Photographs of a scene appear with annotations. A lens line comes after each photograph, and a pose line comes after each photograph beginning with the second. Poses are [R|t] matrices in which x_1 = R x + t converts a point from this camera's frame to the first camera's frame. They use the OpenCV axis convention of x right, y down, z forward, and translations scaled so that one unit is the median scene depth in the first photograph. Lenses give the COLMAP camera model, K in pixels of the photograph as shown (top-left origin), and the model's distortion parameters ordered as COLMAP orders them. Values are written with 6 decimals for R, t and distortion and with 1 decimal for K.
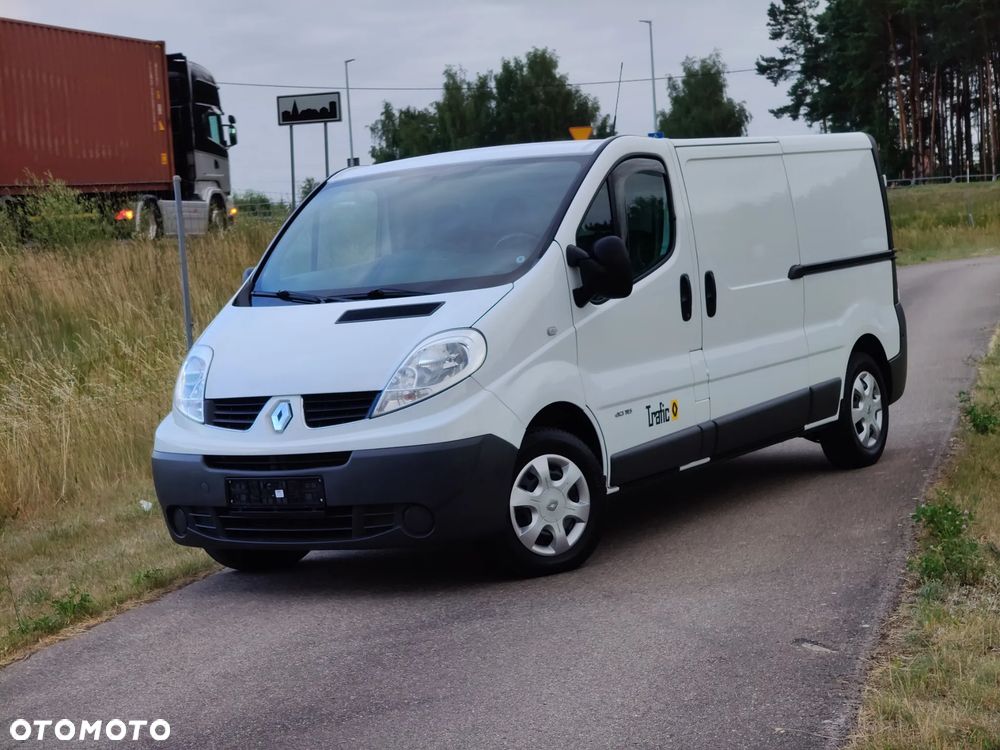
lens RADIAL K [[2125.8, 0, 500.8], [0, 2125.8, 376.6], [0, 0, 1]] dist [0.128509, 0.000000]
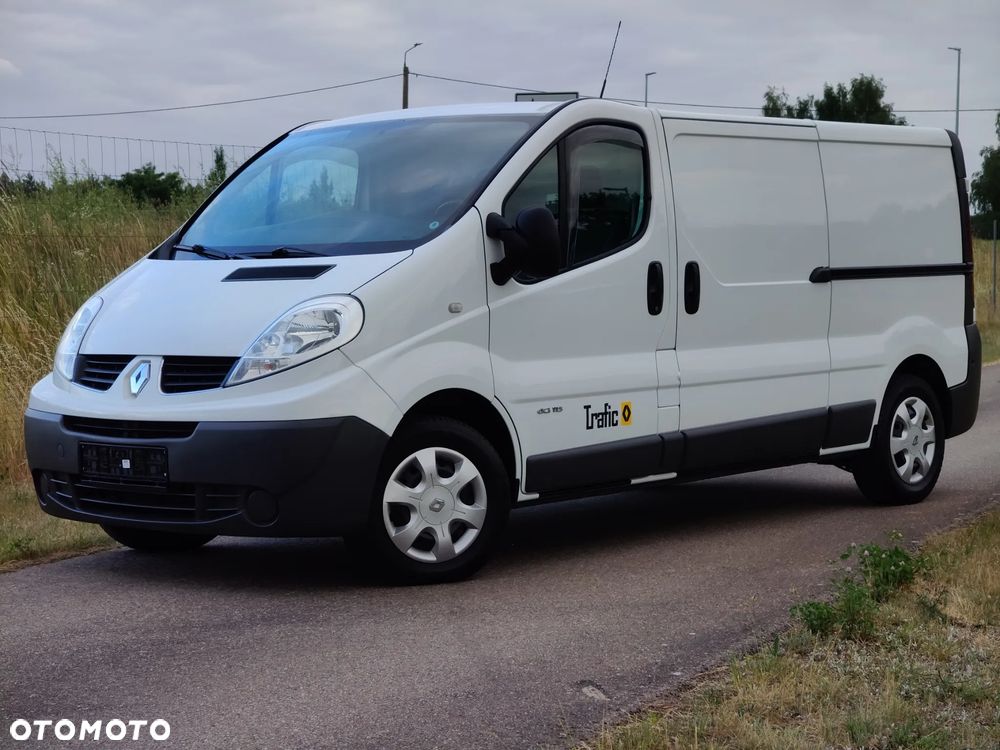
lens RADIAL K [[2125.8, 0, 490.5], [0, 2125.8, 365.7], [0, 0, 1]] dist [0.128509, 0.000000]
pose [[0.985203, 0.081044, -0.151020, 0.166767], [-0.083140, 0.996509, -0.007611, 0.007662], [0.149876, 0.020054, 0.988501, 0.130467]]
